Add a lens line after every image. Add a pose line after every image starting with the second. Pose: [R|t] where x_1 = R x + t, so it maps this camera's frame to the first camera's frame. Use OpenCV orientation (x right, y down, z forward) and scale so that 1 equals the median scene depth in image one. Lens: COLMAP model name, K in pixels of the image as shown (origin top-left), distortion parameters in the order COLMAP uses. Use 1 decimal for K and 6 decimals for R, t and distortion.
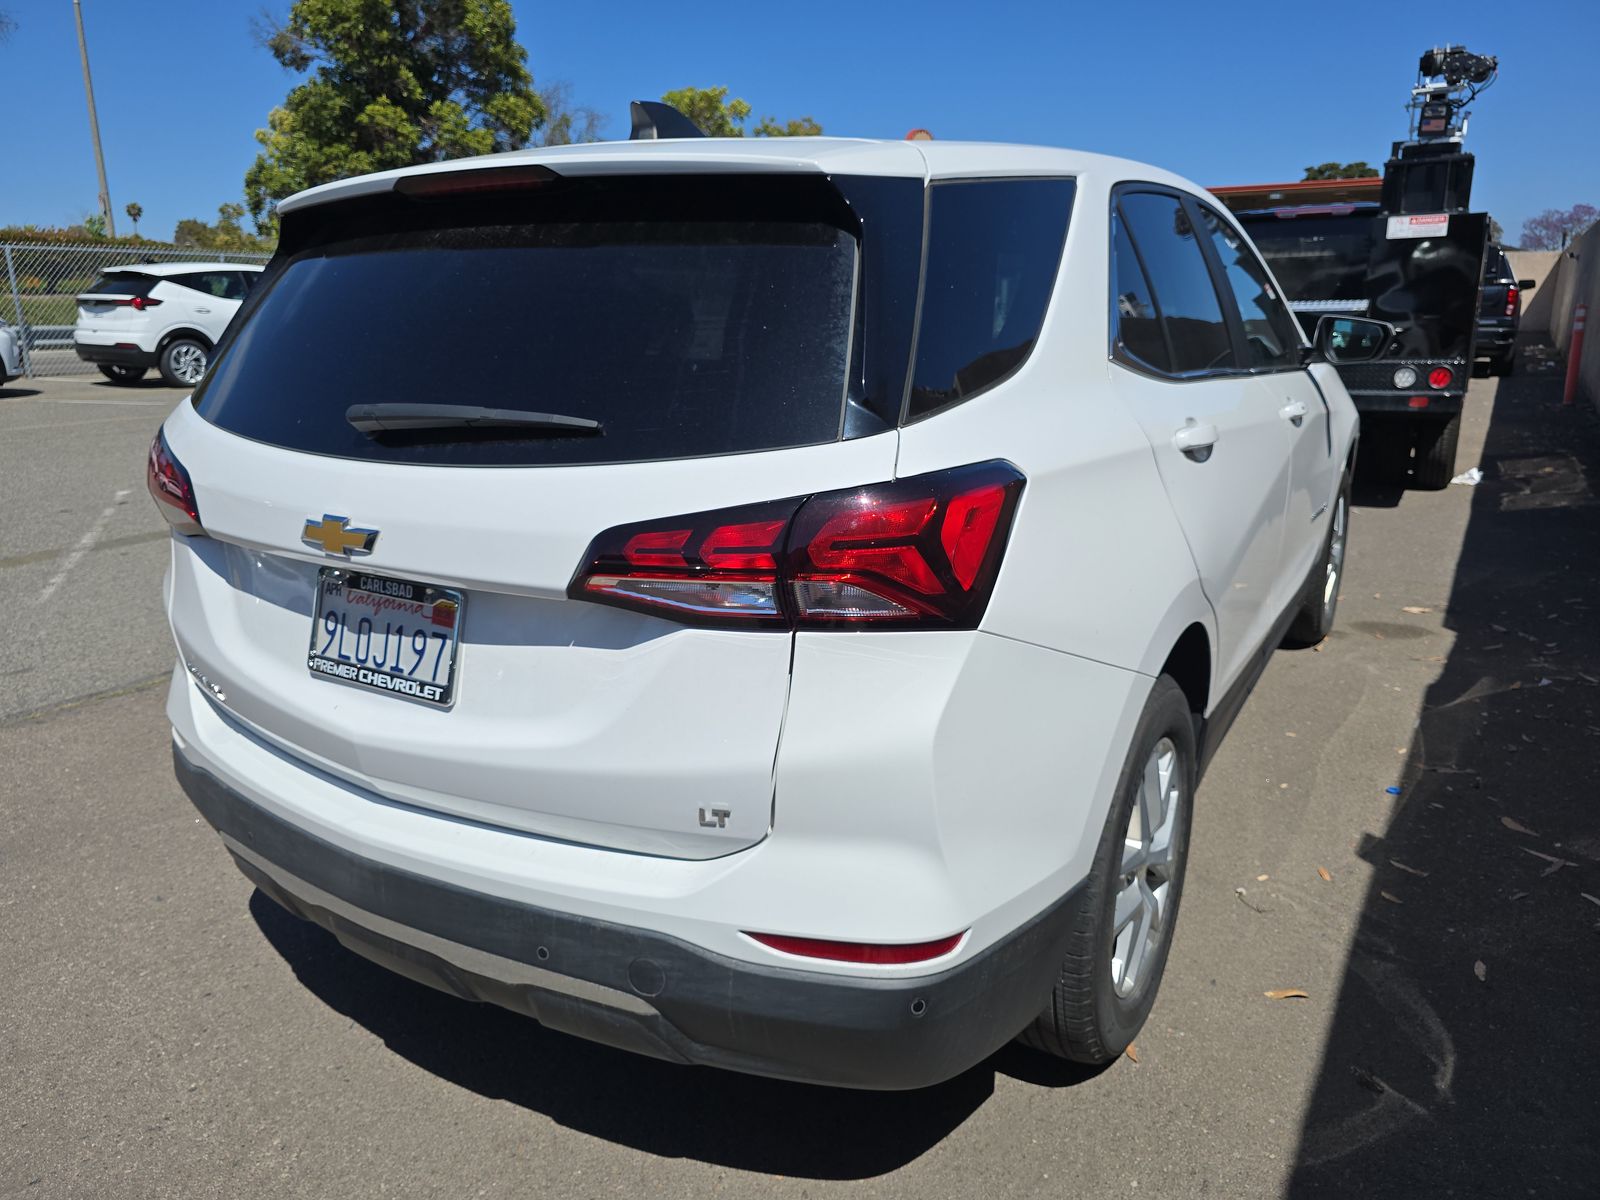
lens RADIAL K [[1097.2, 0, 790.4], [0, 1097.2, 597.6], [0, 0, 1]] dist [0.030020, -0.040337]
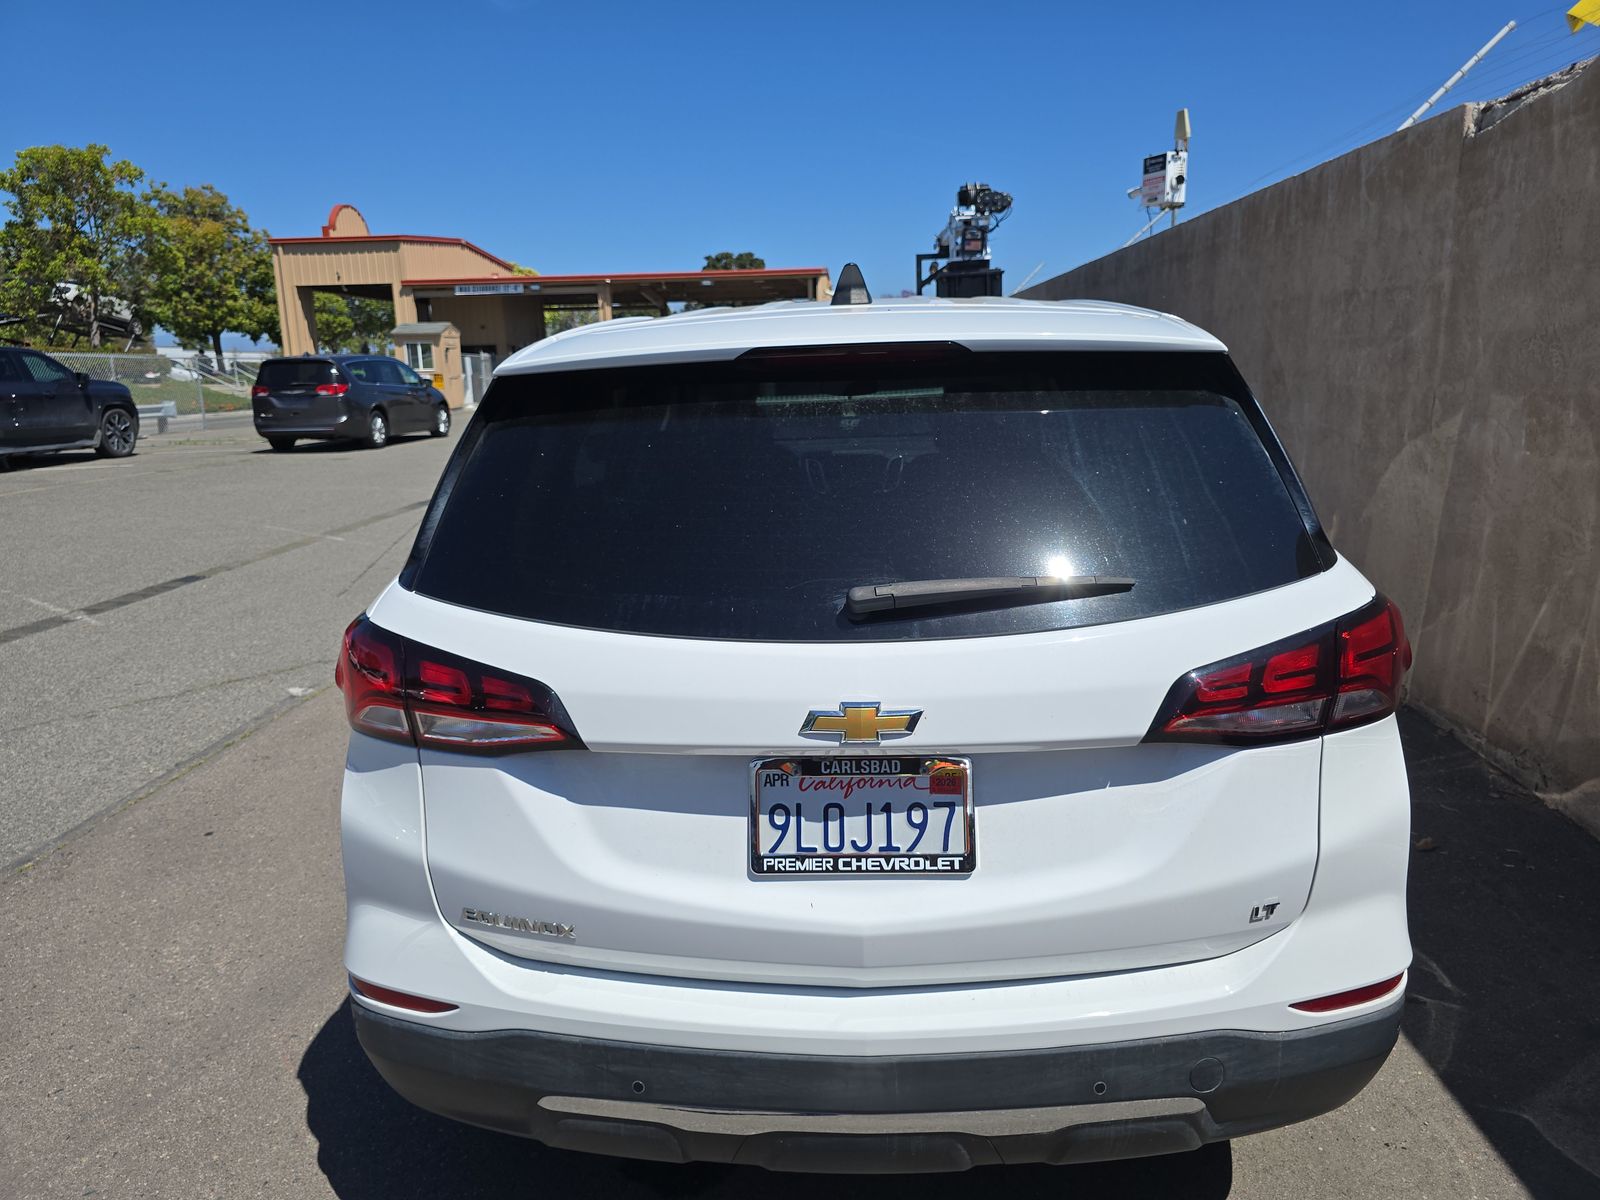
lens RADIAL K [[1085.8, 0, 800.0], [0, 1085.8, 600.0], [0, 0, 1]] dist [0.030563, -0.031809]
pose [[0.874292, -0.119293, 0.470513, -0.831823], [0.146812, 0.988918, -0.022075, -0.138758], [-0.462666, 0.088377, 0.882117, 0.168574]]
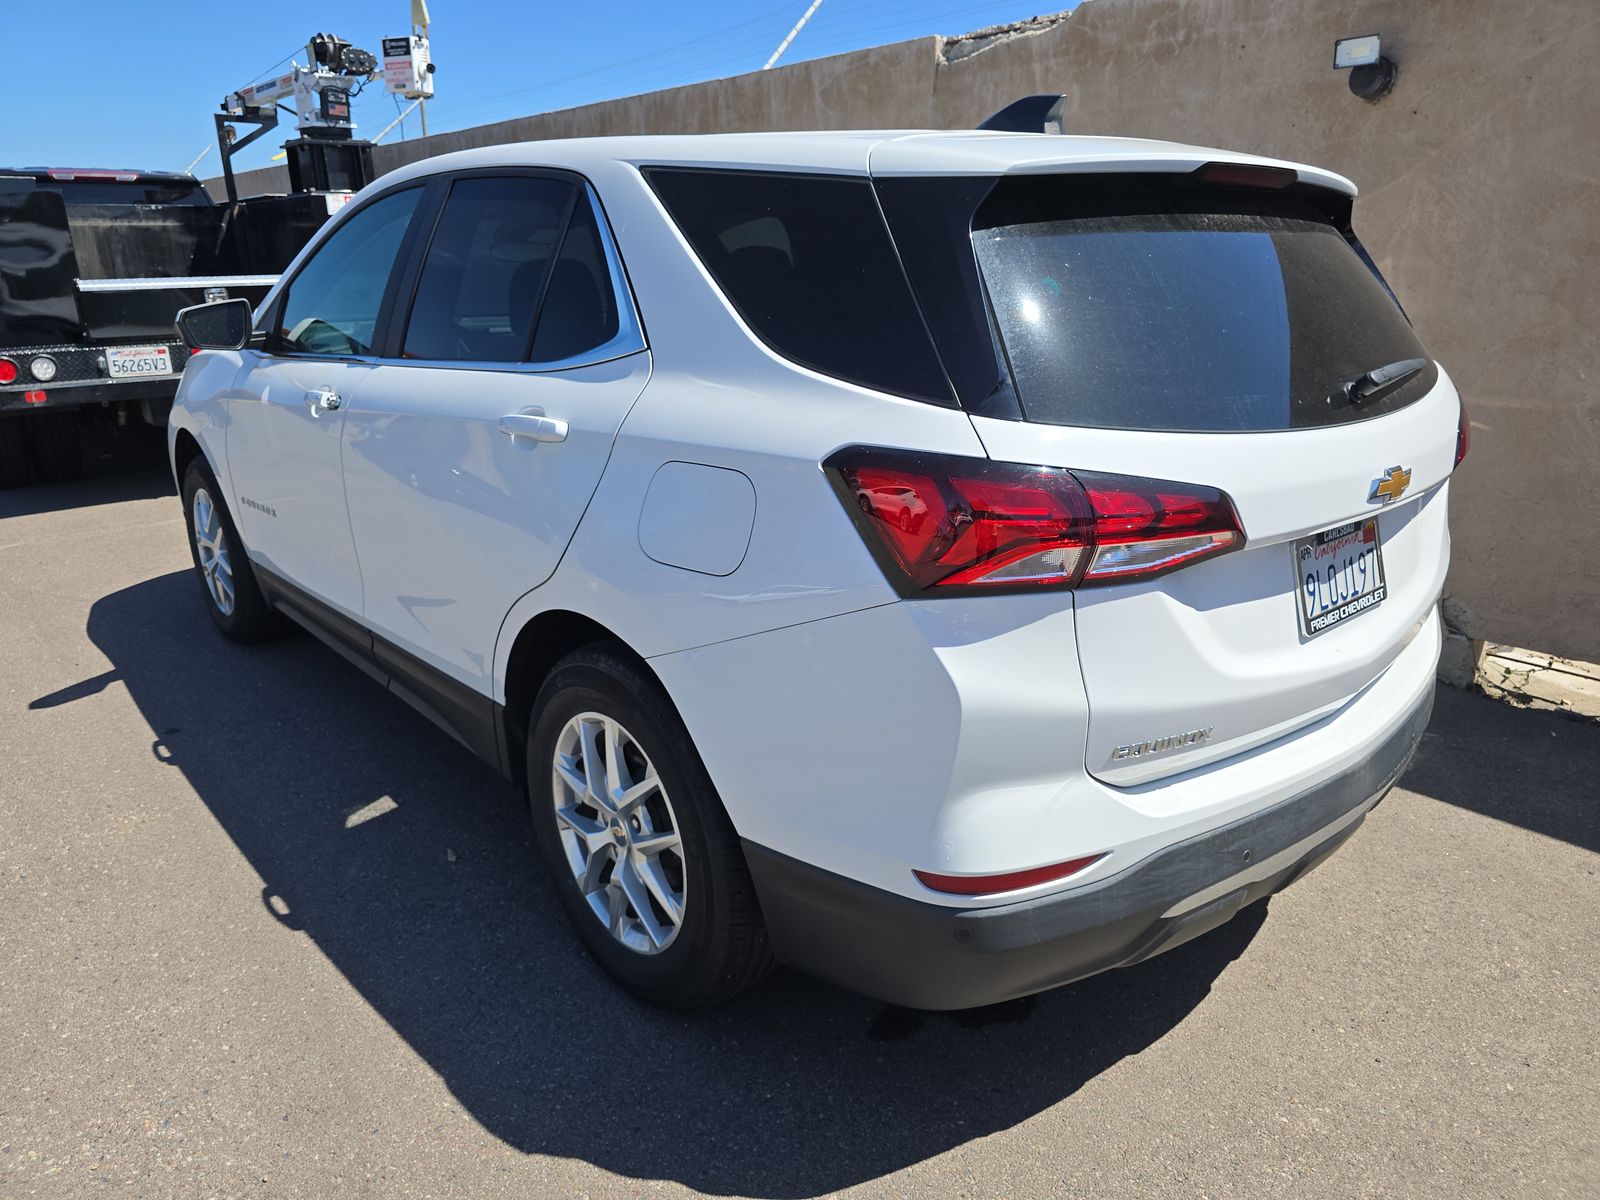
lens RADIAL K [[1085.8, 0, 800.0], [0, 1085.8, 600.0], [0, 0, 1]] dist [0.030563, -0.031809]
pose [[0.295816, -0.276255, 0.914427, -1.575559], [0.249190, 0.946441, 0.205314, -0.311609], [-0.922170, 0.167130, 0.348812, 1.116682]]
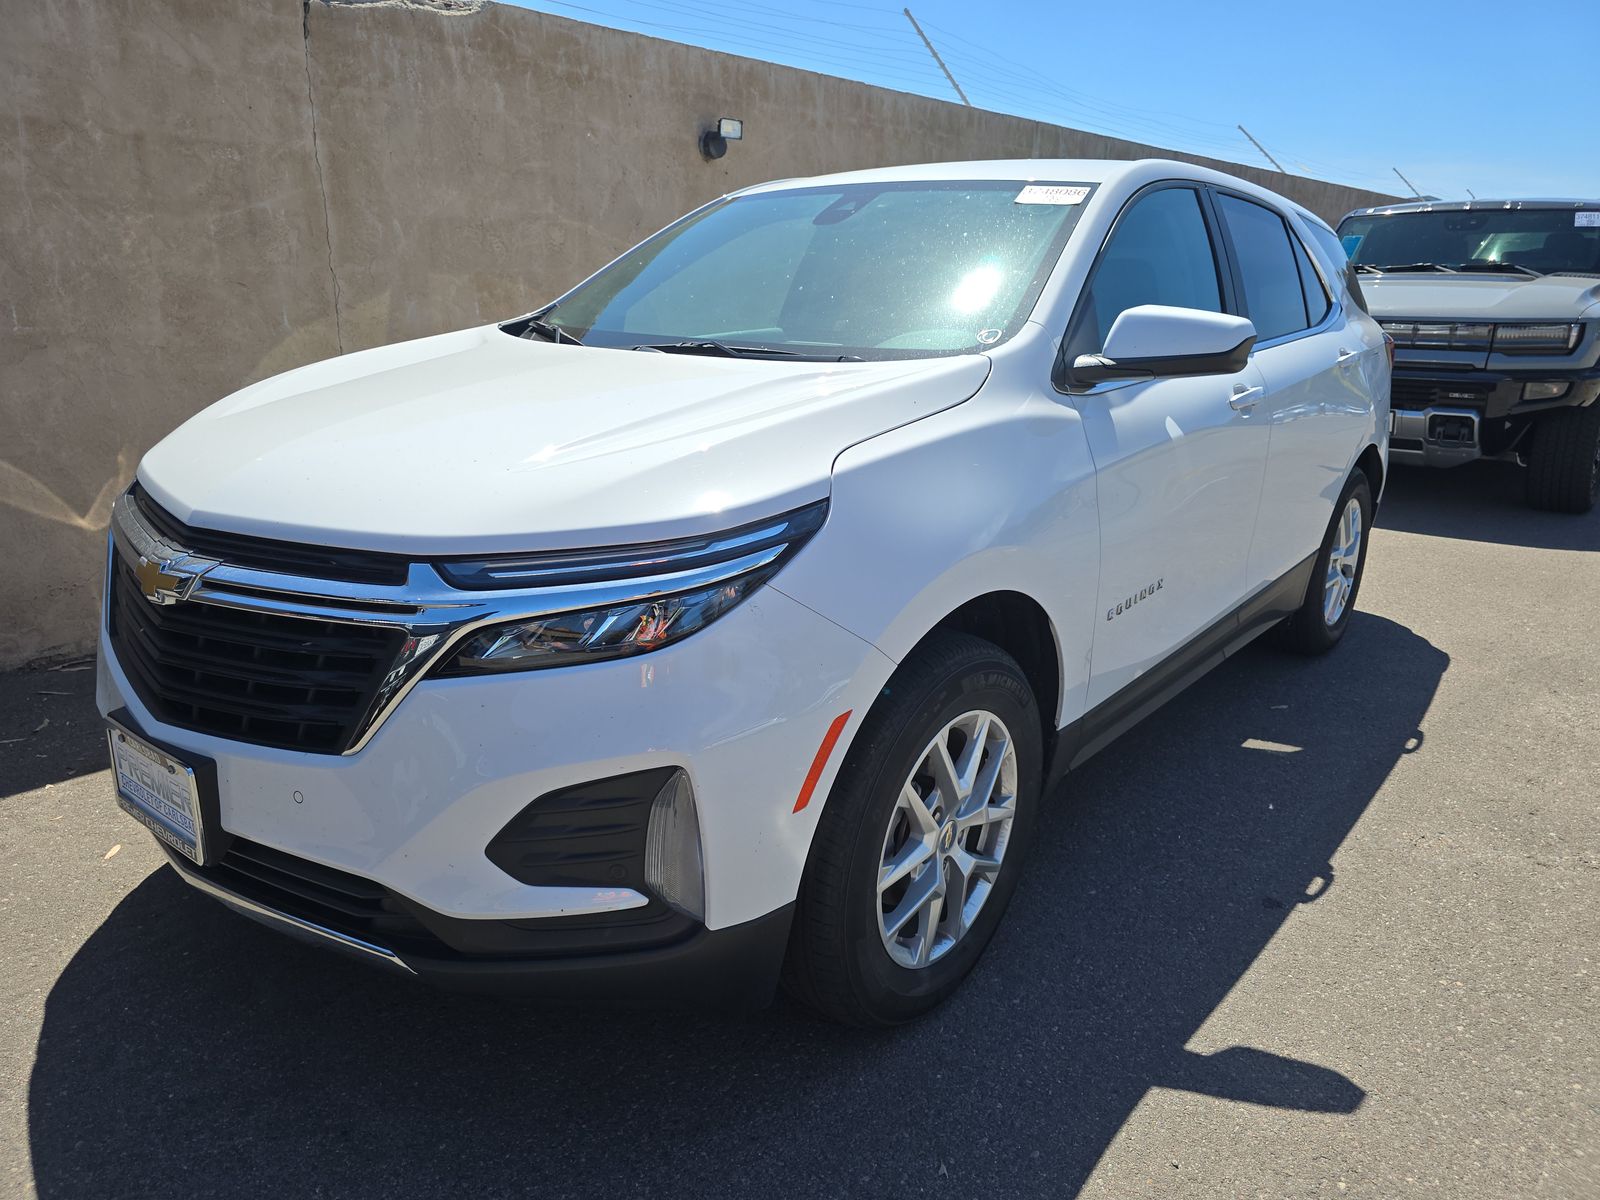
lens RADIAL K [[1087.0, 0, 796.3], [0, 1087.0, 592.3], [0, 0, 1]] dist [0.034329, -0.033962]
pose [[-0.991354, -0.043142, 0.123921, 0.399310], [0.026769, 0.858051, 0.512867, -1.108381], [-0.128457, 0.511750, -0.849477, 4.155108]]
